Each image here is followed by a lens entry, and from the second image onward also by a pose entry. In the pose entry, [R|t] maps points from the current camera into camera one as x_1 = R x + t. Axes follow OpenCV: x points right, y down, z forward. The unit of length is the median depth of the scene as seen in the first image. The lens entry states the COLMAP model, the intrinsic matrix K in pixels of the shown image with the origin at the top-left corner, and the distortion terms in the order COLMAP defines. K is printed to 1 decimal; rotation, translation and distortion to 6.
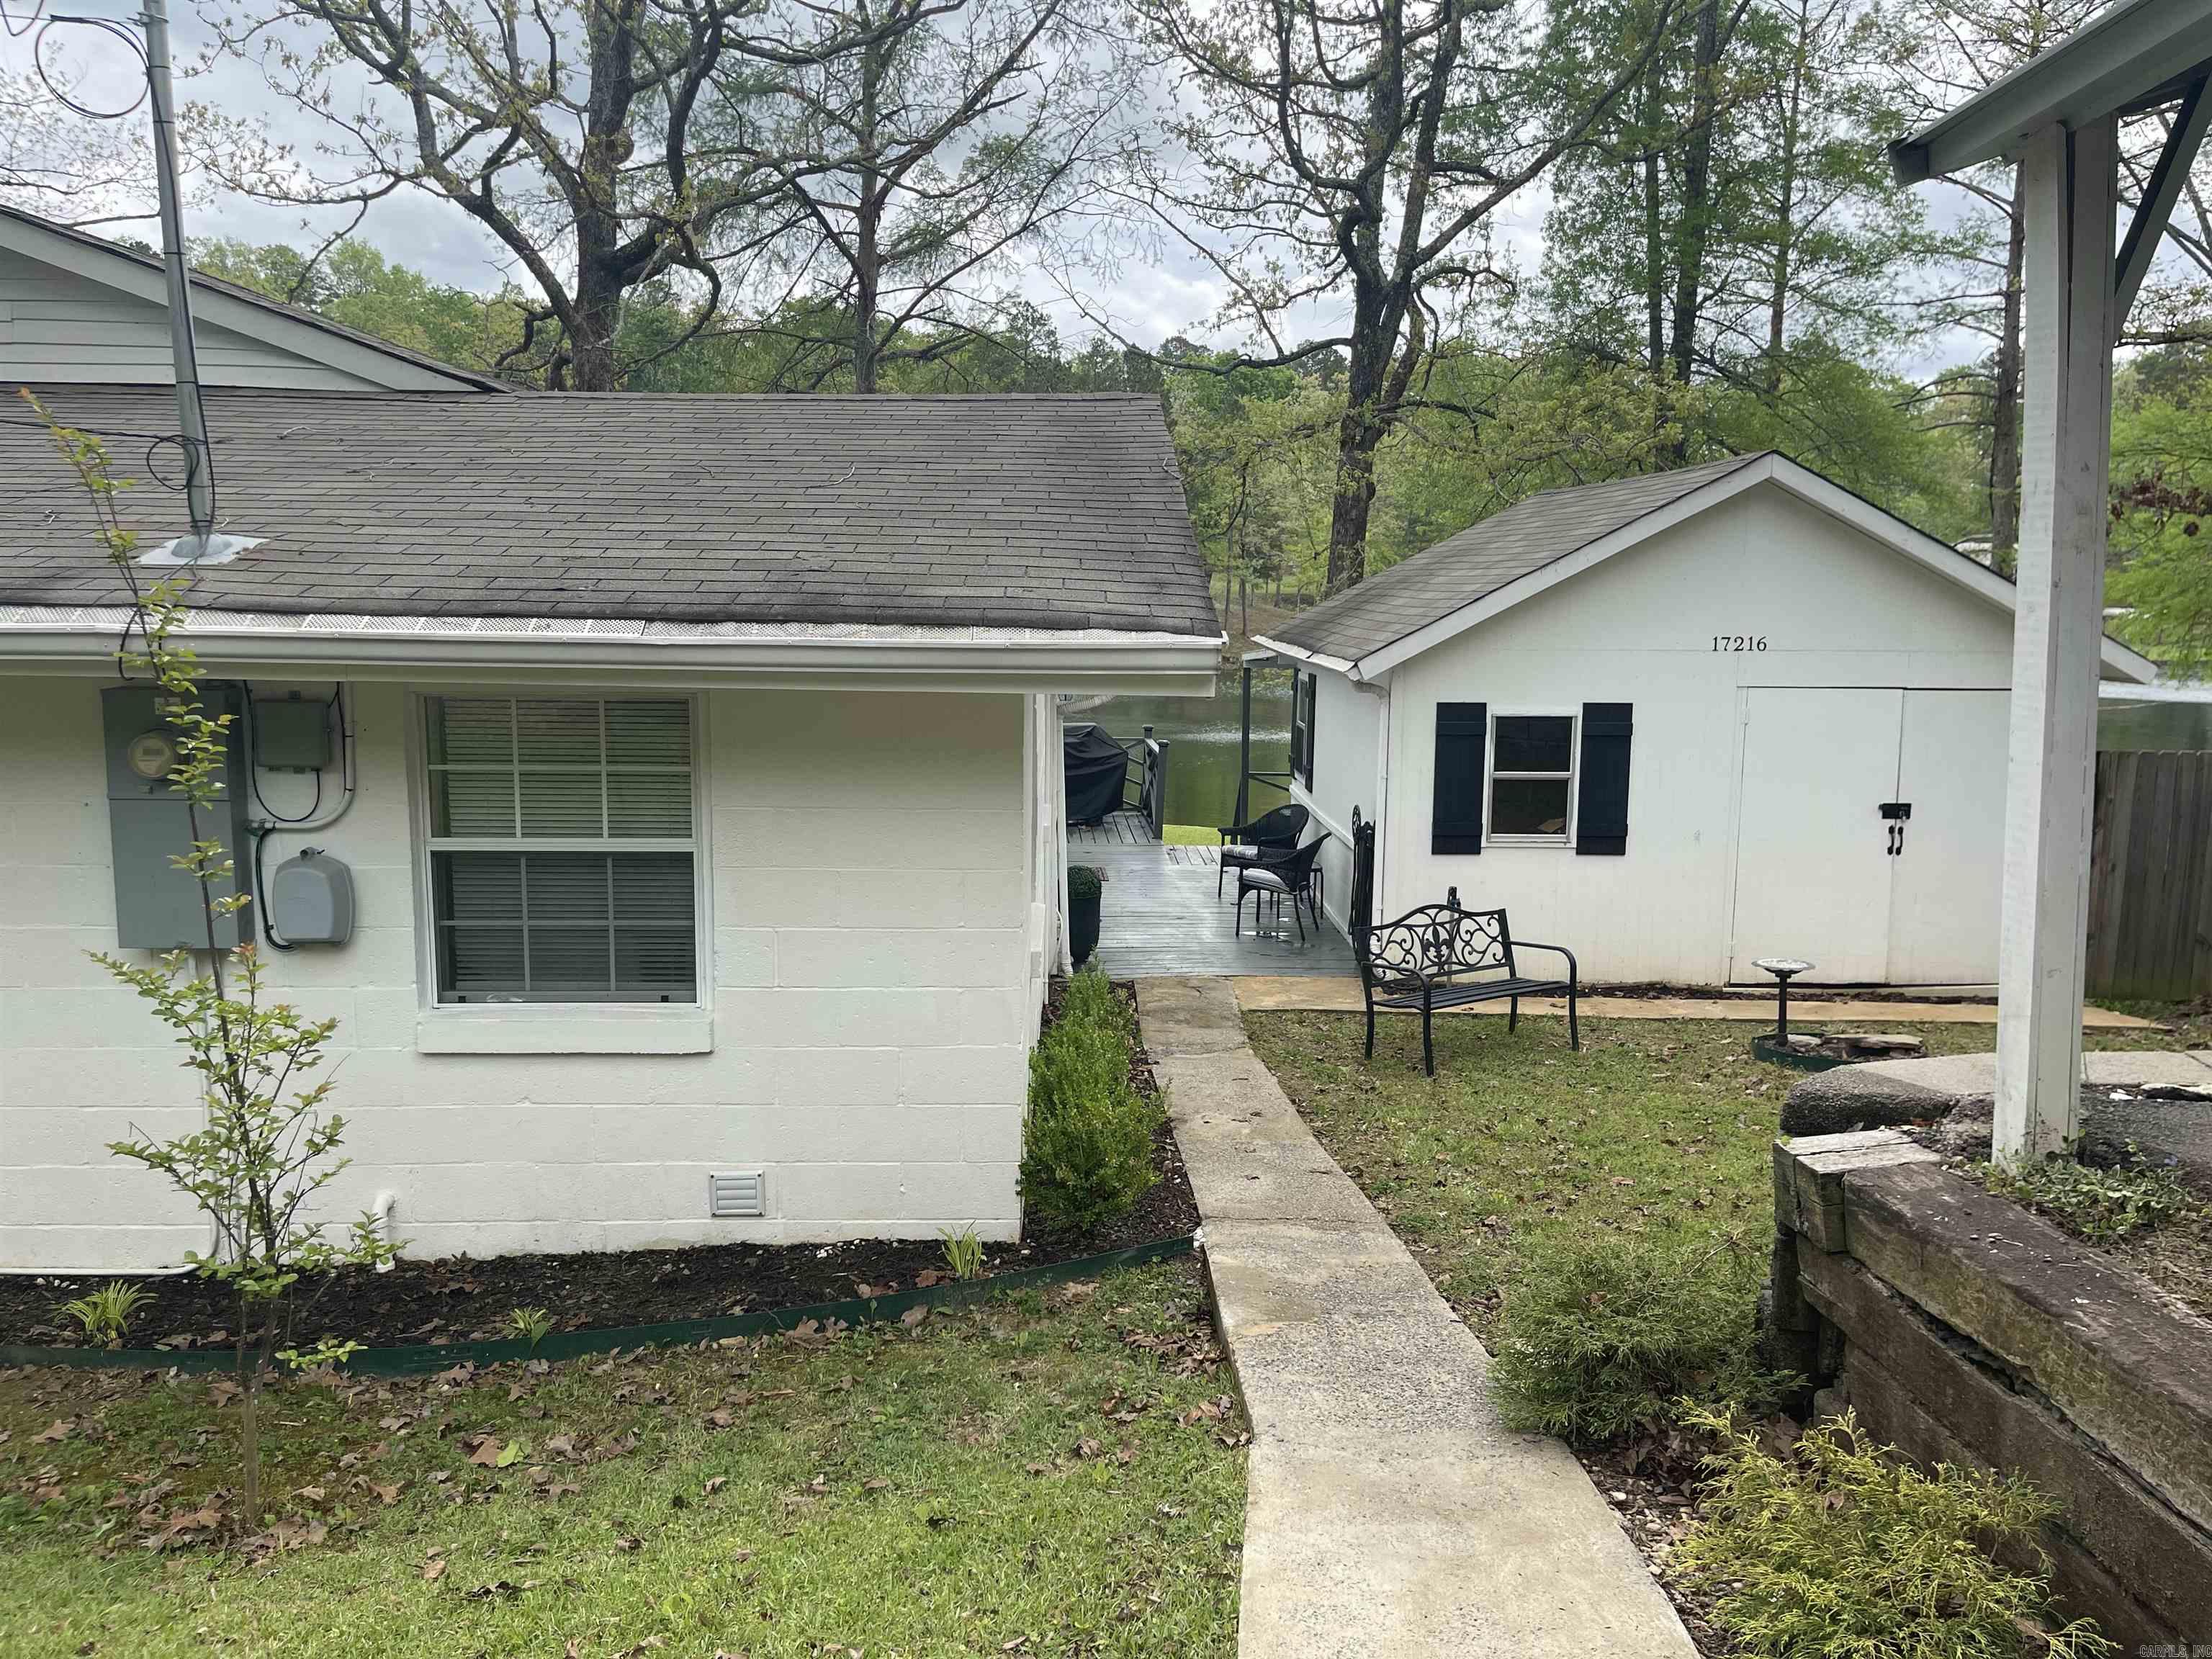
lens RADIAL K [[1665.2, 0, 1106.0], [0, 1665.2, 829.5], [0, 0, 1]] dist [0.076374, -0.096465]
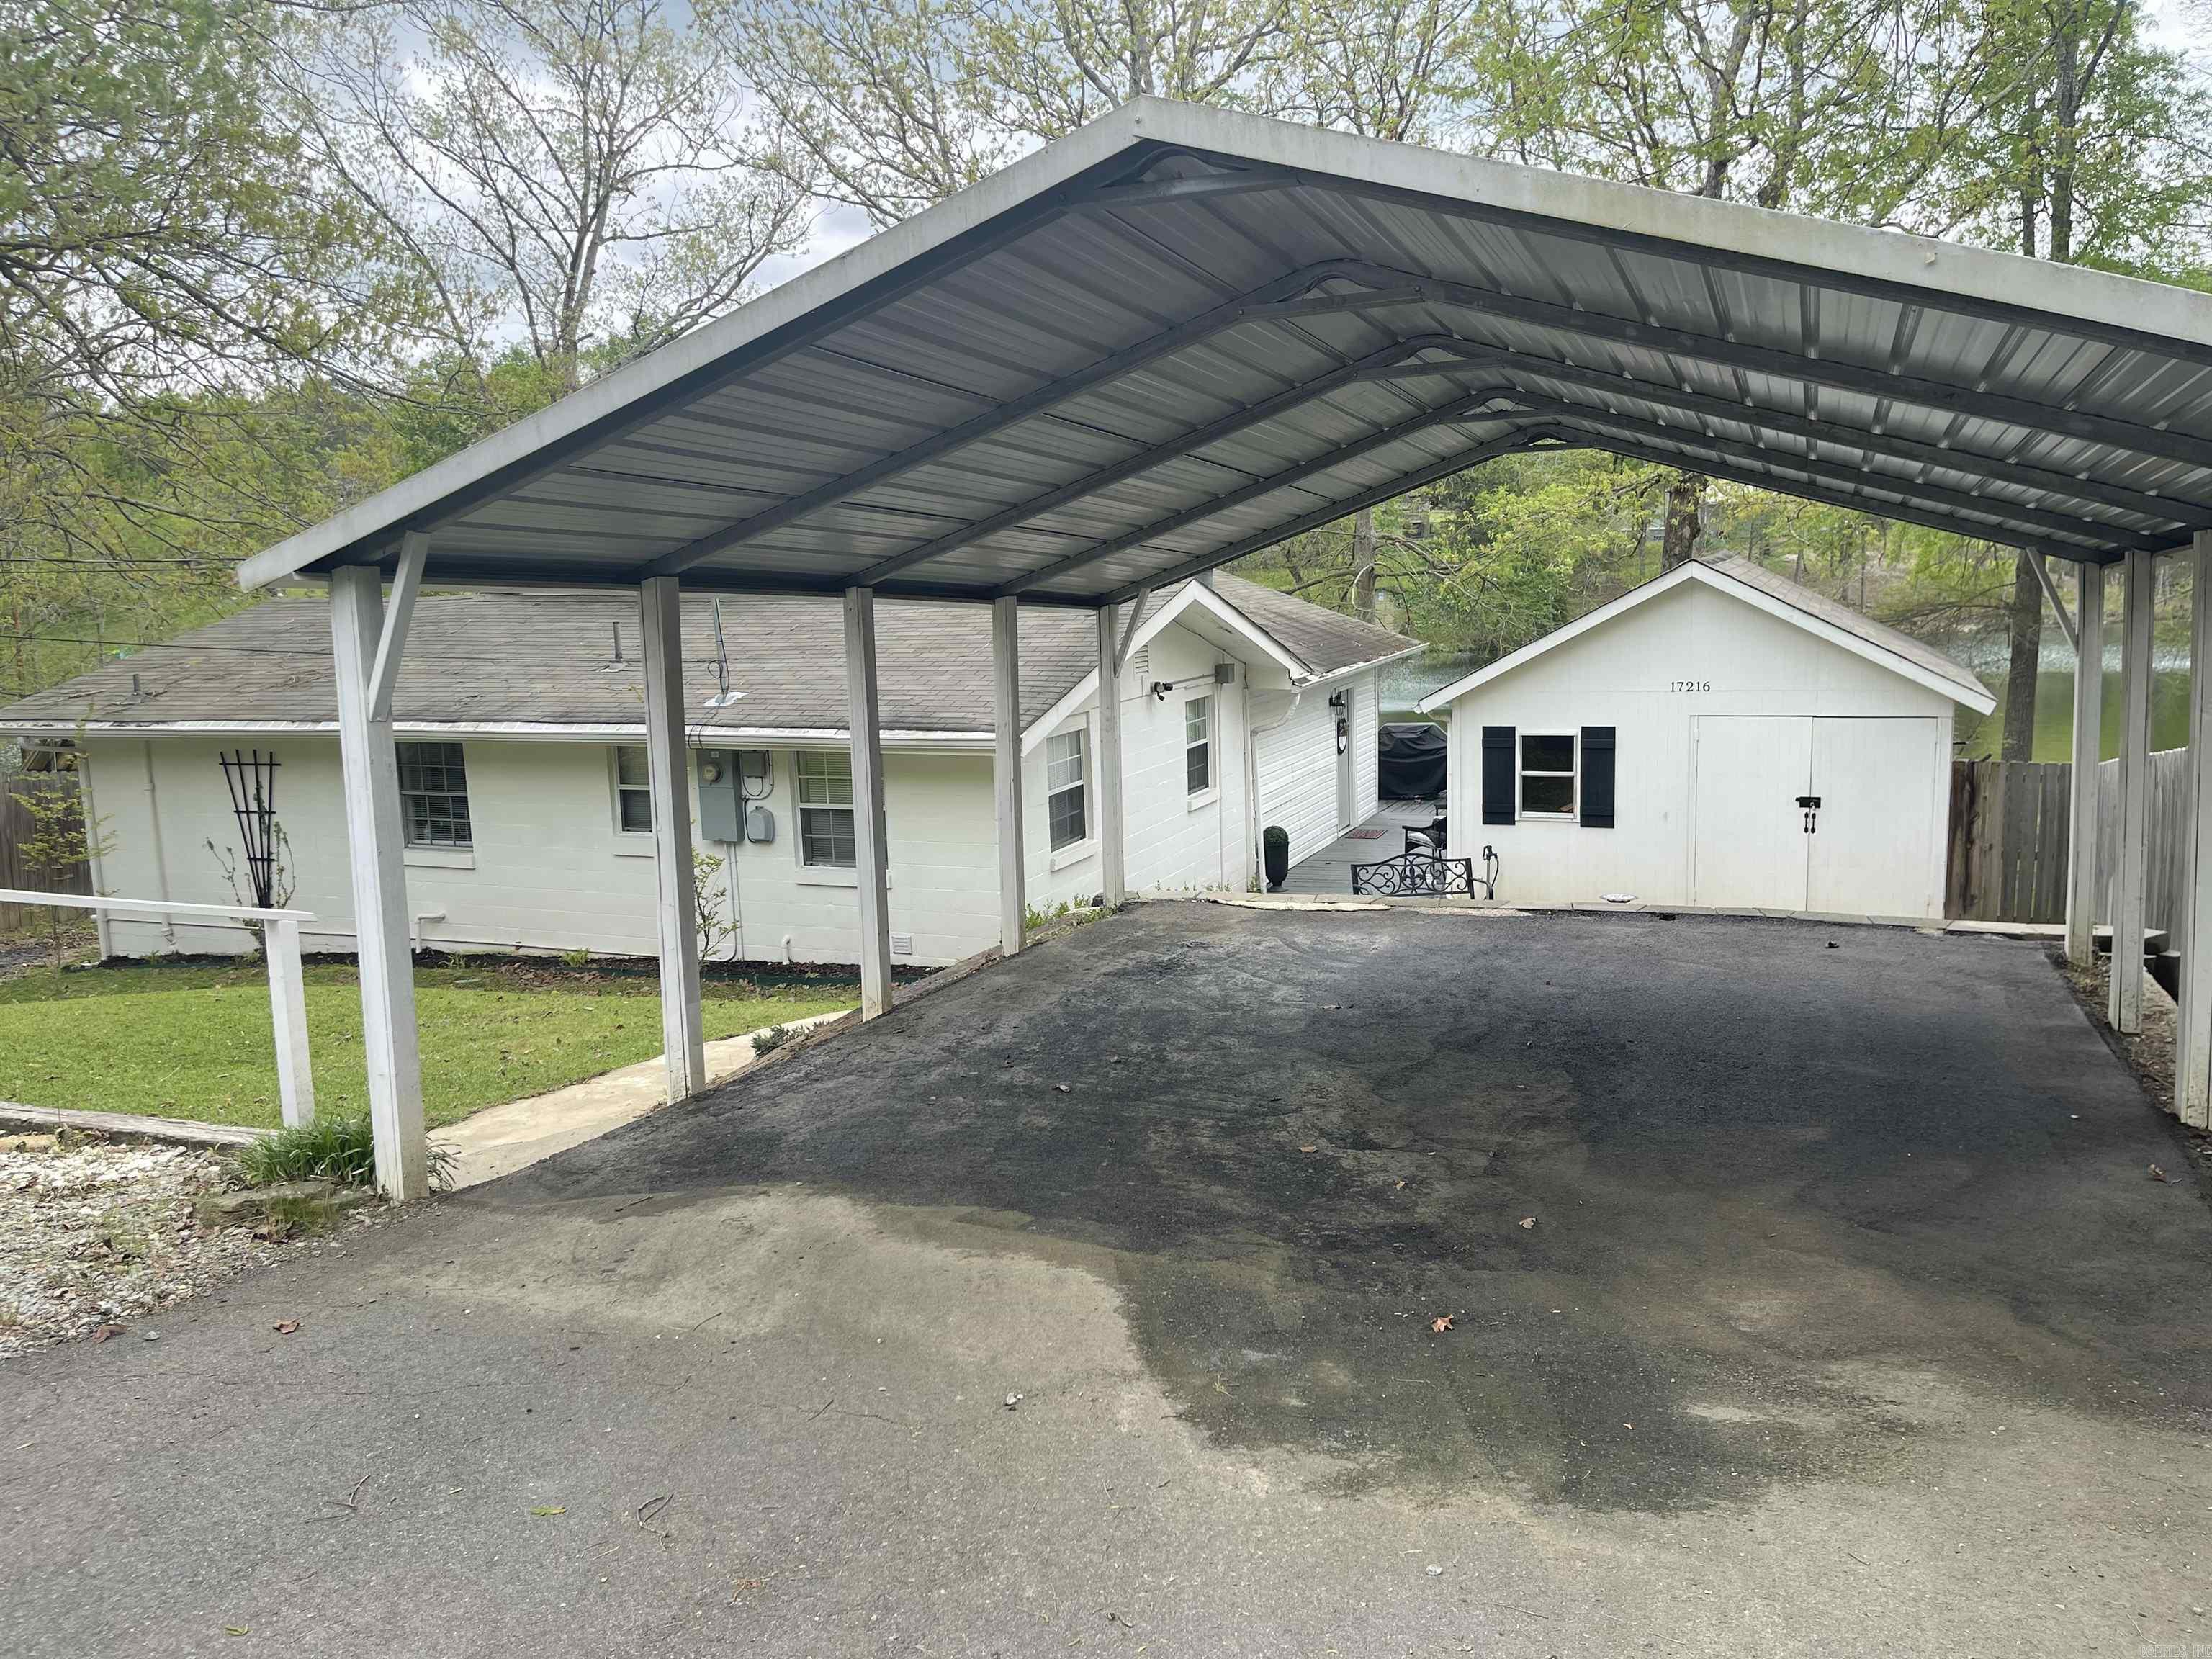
lens RADIAL K [[1665.2, 0, 1106.0], [0, 1665.2, 829.5], [0, 0, 1]] dist [0.076374, -0.096465]
pose [[0.904728, 0.027880, -0.425075, 0.544048], [-0.018309, 0.999479, 0.026585, -0.015130], [0.425595, -0.016270, 0.904767, -0.554015]]
